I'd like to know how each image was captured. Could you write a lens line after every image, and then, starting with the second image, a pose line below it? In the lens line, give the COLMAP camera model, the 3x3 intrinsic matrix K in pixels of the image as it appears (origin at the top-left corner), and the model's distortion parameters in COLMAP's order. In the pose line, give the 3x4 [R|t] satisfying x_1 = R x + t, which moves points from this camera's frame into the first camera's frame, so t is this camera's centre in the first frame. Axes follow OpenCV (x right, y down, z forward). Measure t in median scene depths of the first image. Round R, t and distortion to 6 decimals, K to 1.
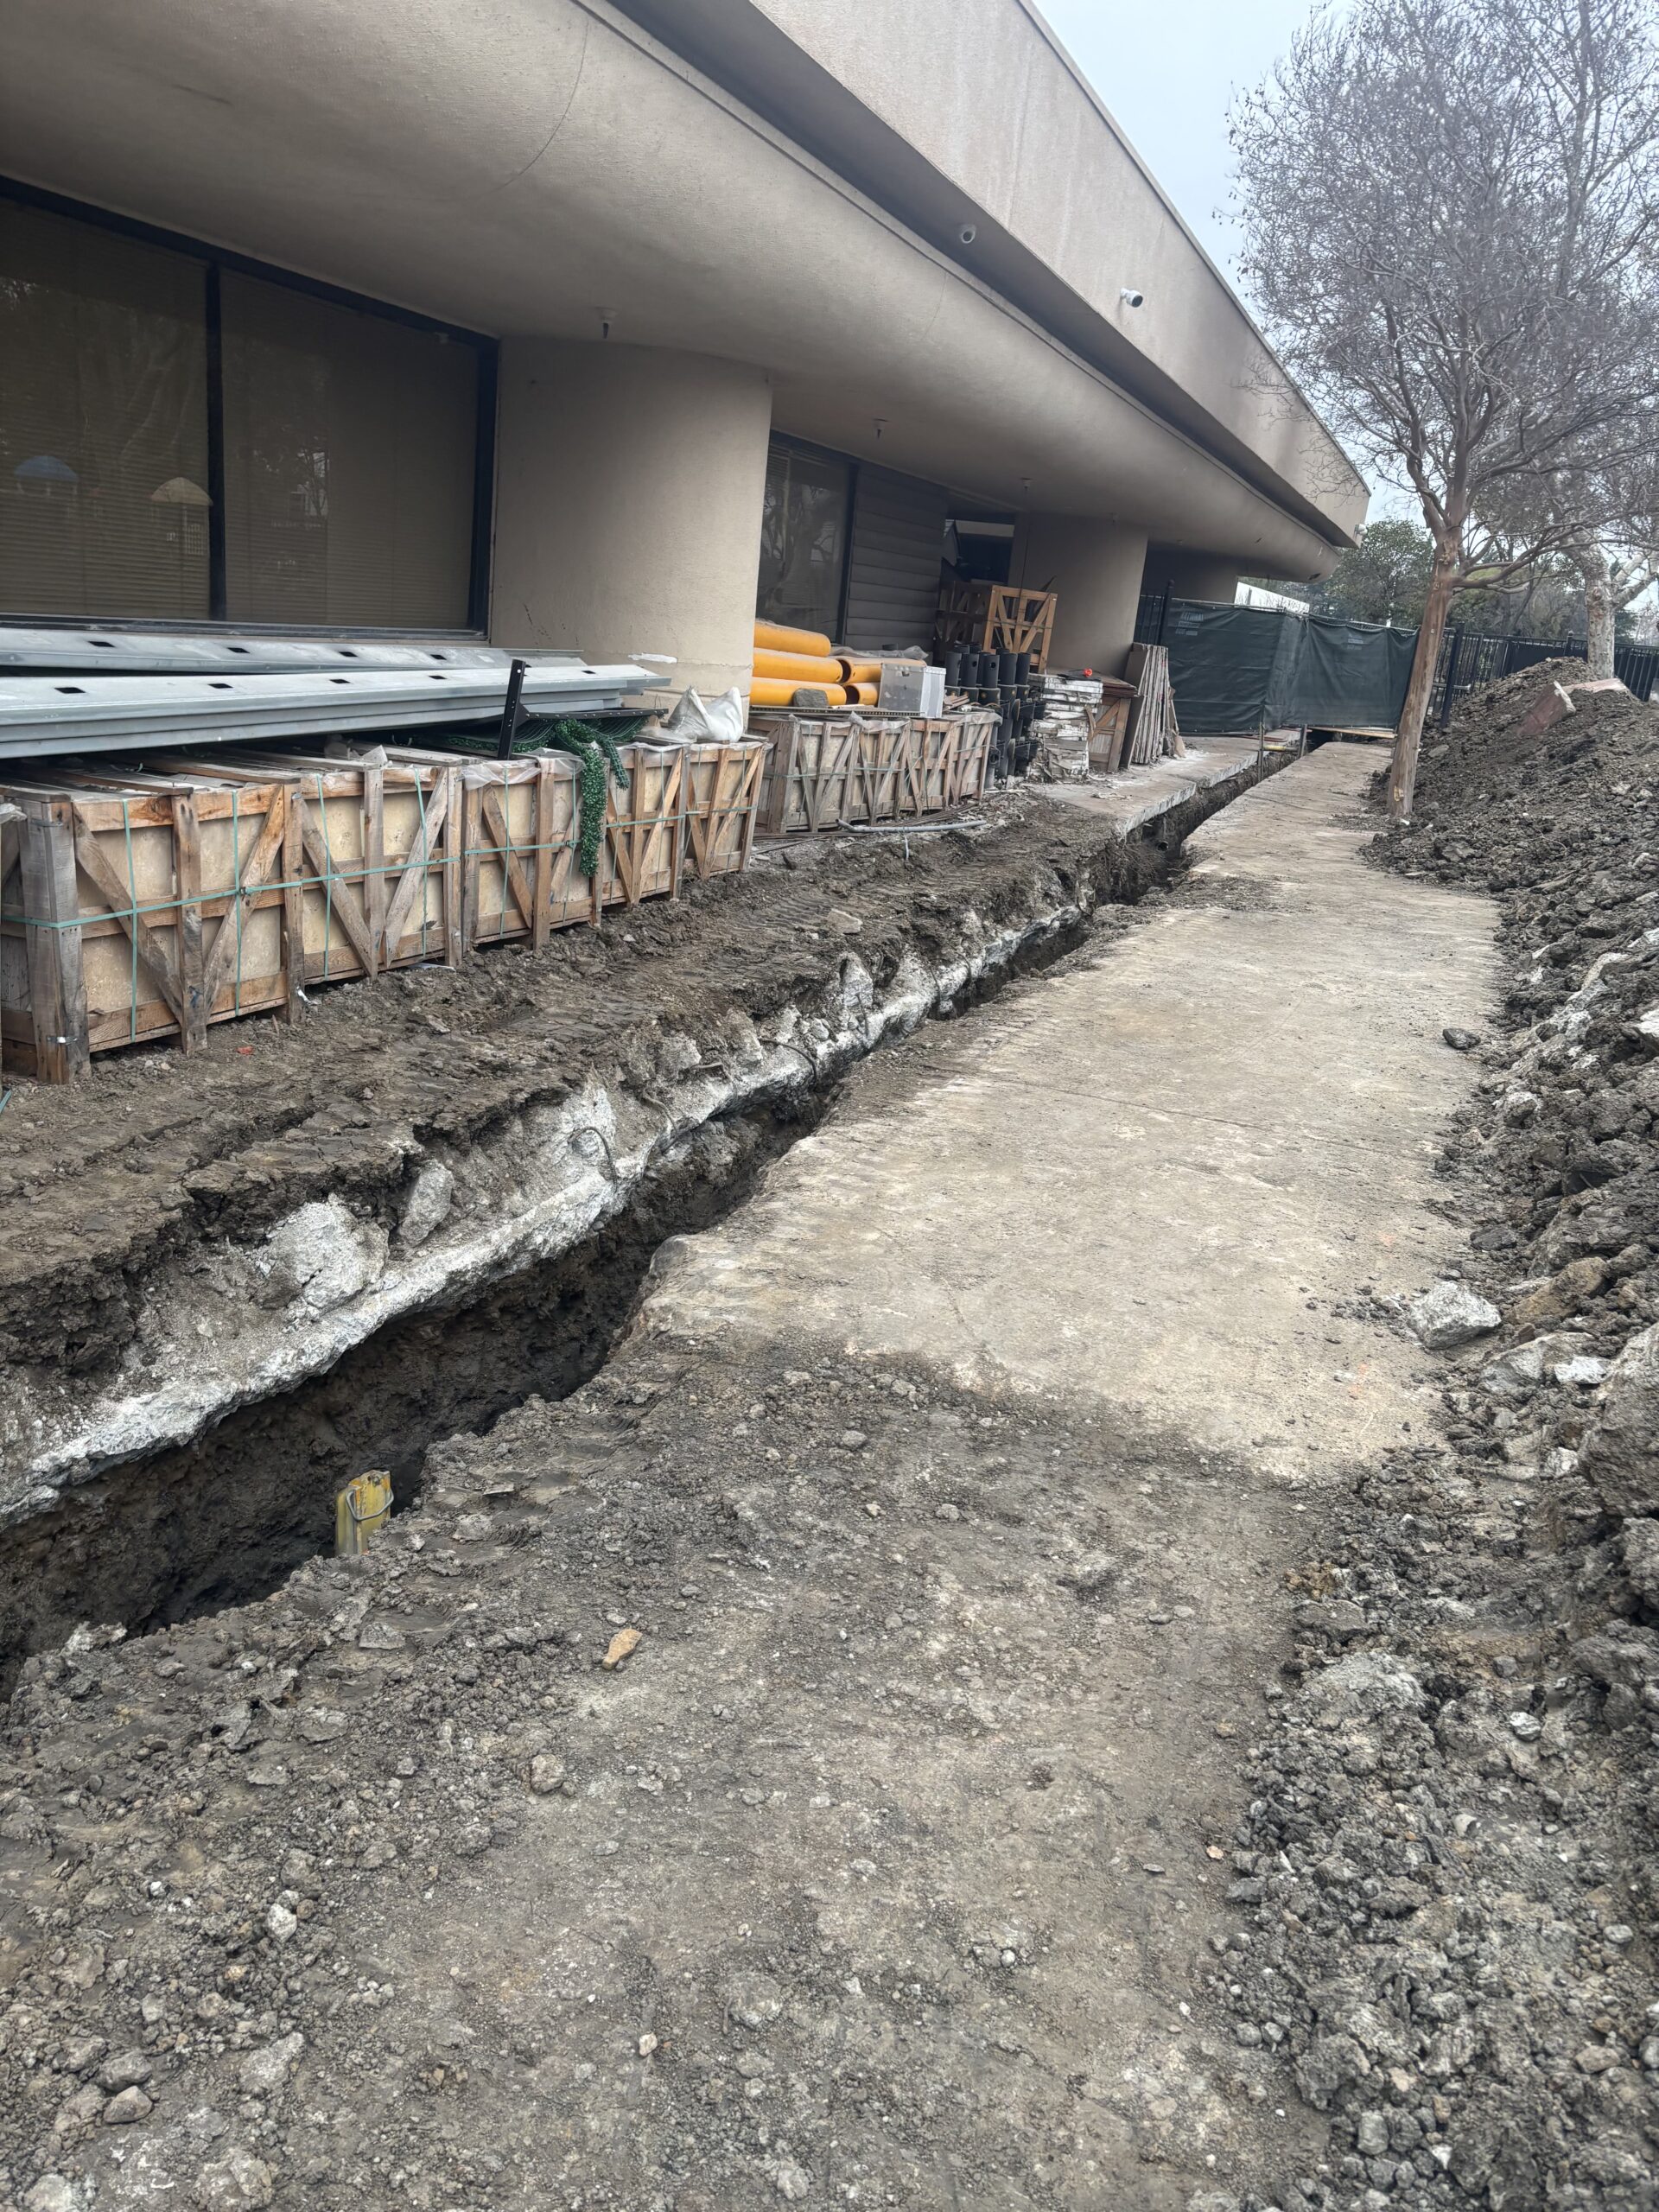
lens RADIAL K [[1638.1, 0, 876.0], [0, 1638.1, 1067.7], [0, 0, 1]] dist [0.056844, -0.069060]
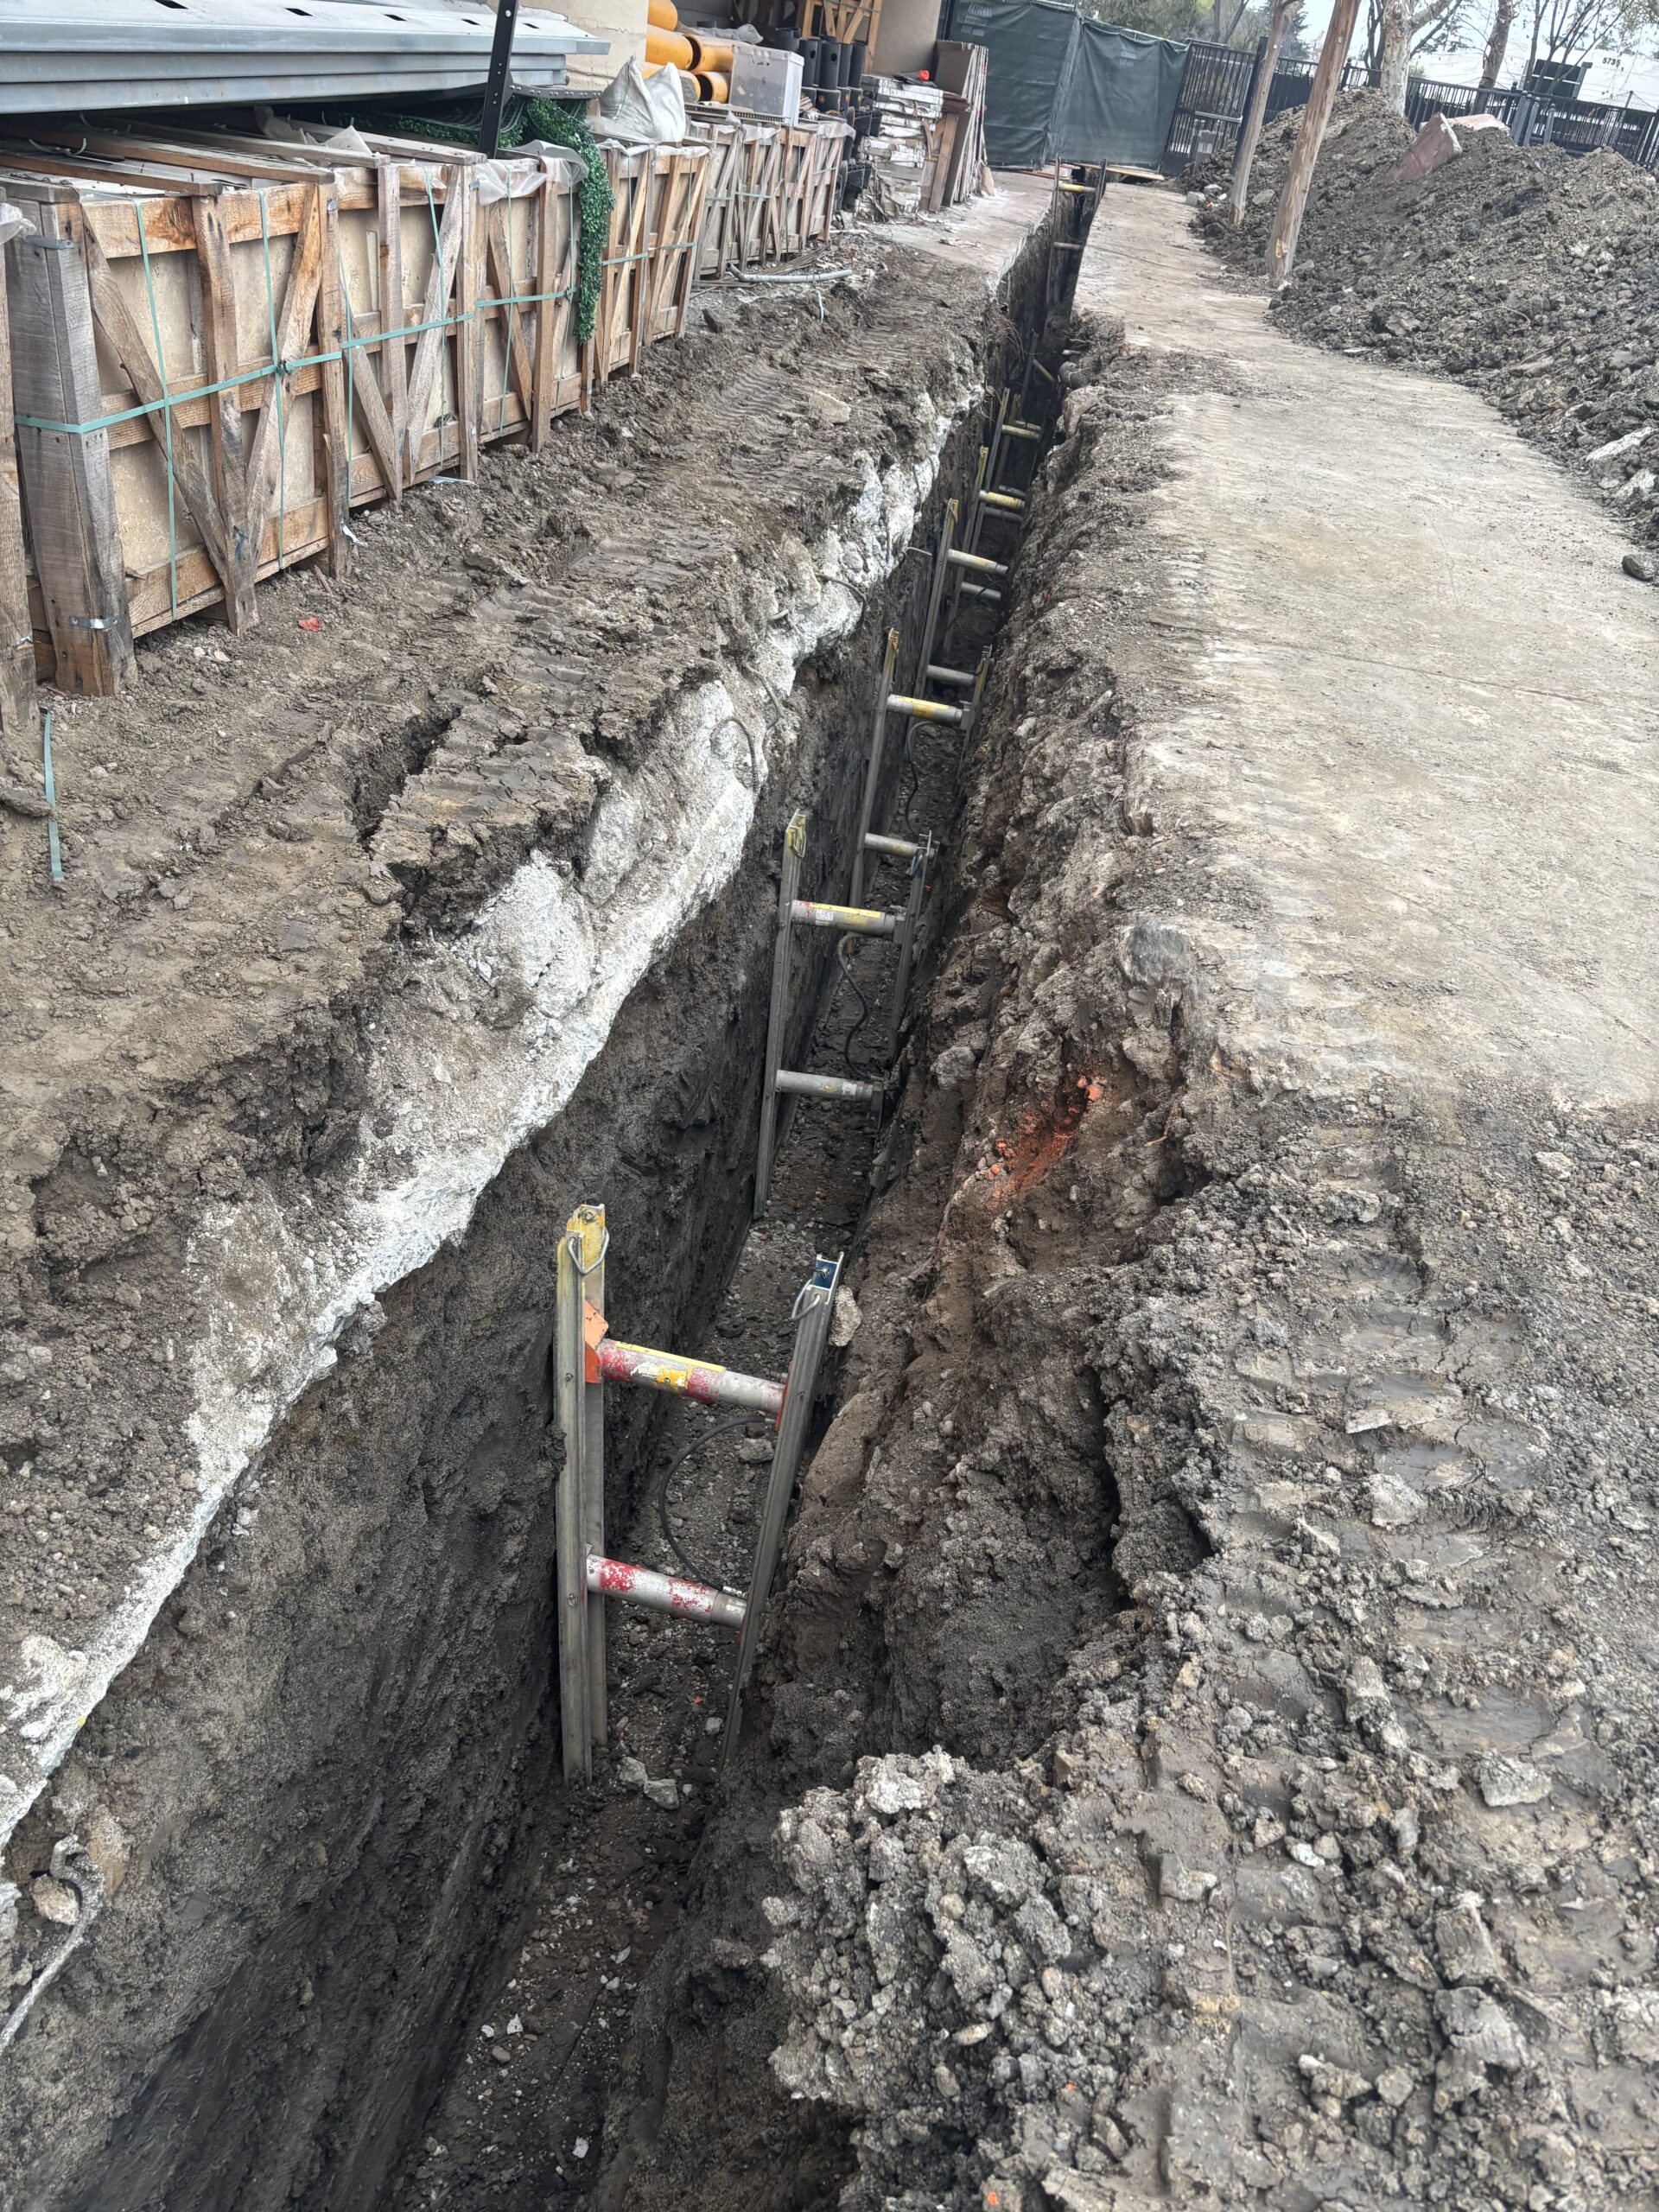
lens RADIAL K [[1630.6, 0, 829.1], [0, 1630.6, 1047.0], [0, 0, 1]] dist [0.052806, -0.047396]
pose [[0.980986, -0.060148, 0.184521, -0.276477], [0.004402, 0.957415, 0.288683, -0.033939], [-0.194027, -0.282381, 0.939476, 0.250323]]
